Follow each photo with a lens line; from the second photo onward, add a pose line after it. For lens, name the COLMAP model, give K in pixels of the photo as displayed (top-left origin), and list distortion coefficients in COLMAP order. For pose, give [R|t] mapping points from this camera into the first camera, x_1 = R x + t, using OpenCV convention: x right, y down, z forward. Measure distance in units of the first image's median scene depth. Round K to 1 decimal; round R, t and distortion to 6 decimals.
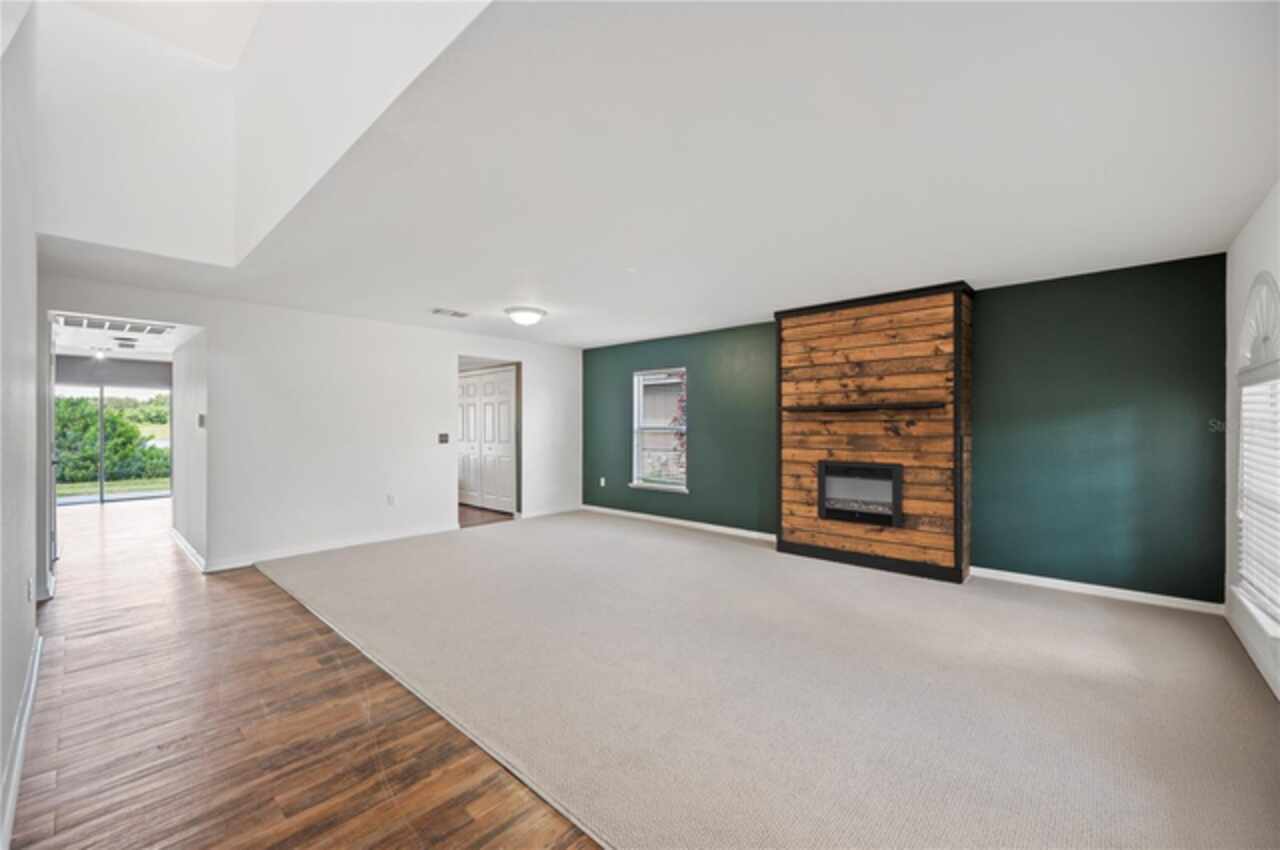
lens RADIAL K [[508.6, 0, 639.0], [0, 508.6, 426.3], [0, 0, 1]] dist [-0.001226, -0.000048]
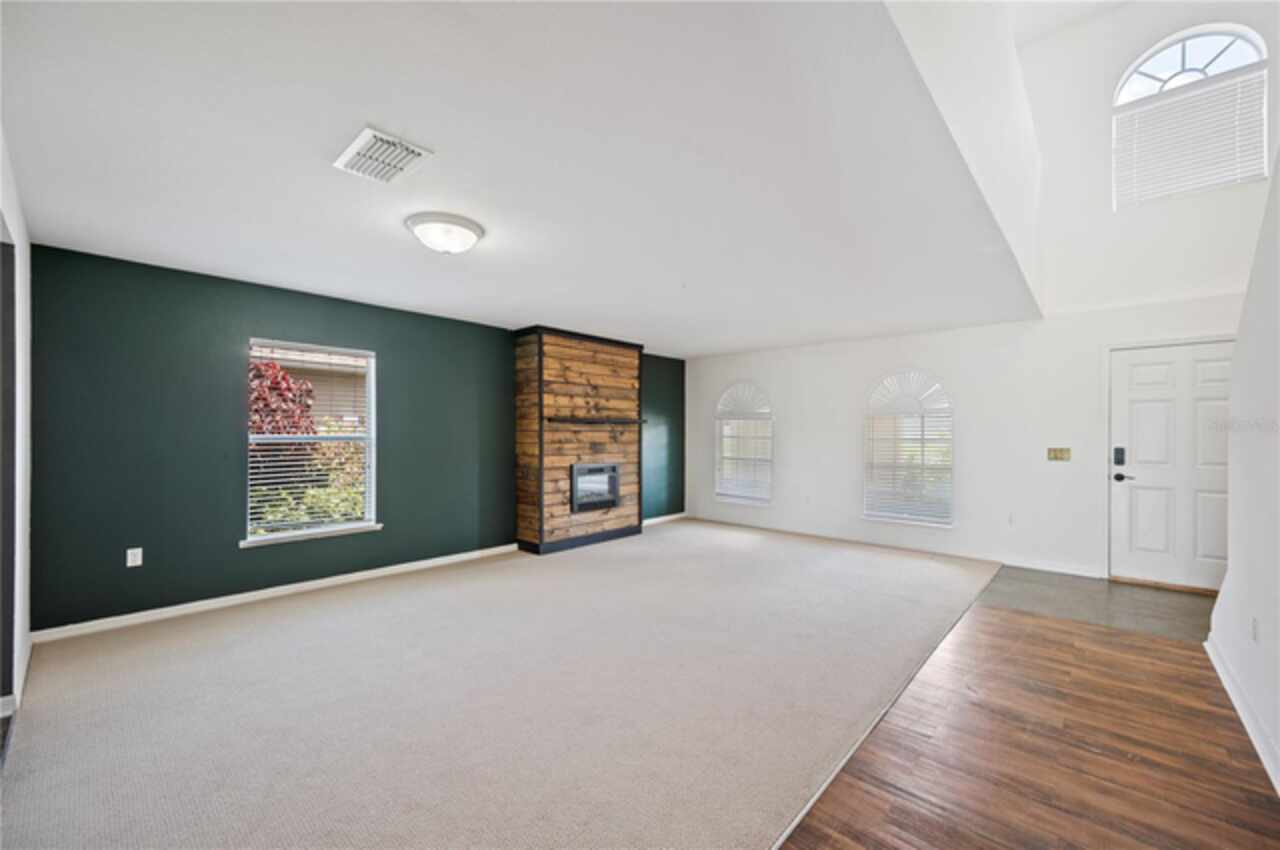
lens RADIAL K [[508.6, 0, 643.9], [0, 508.6, 423.4], [0, 0, 1]] dist [-0.001226, -0.000048]
pose [[-0.006827, 0.016193, 0.999846, -0.824641], [-0.006033, 0.999850, -0.016234, -0.009569], [-0.999958, -0.006143, -0.006728, 0.846683]]
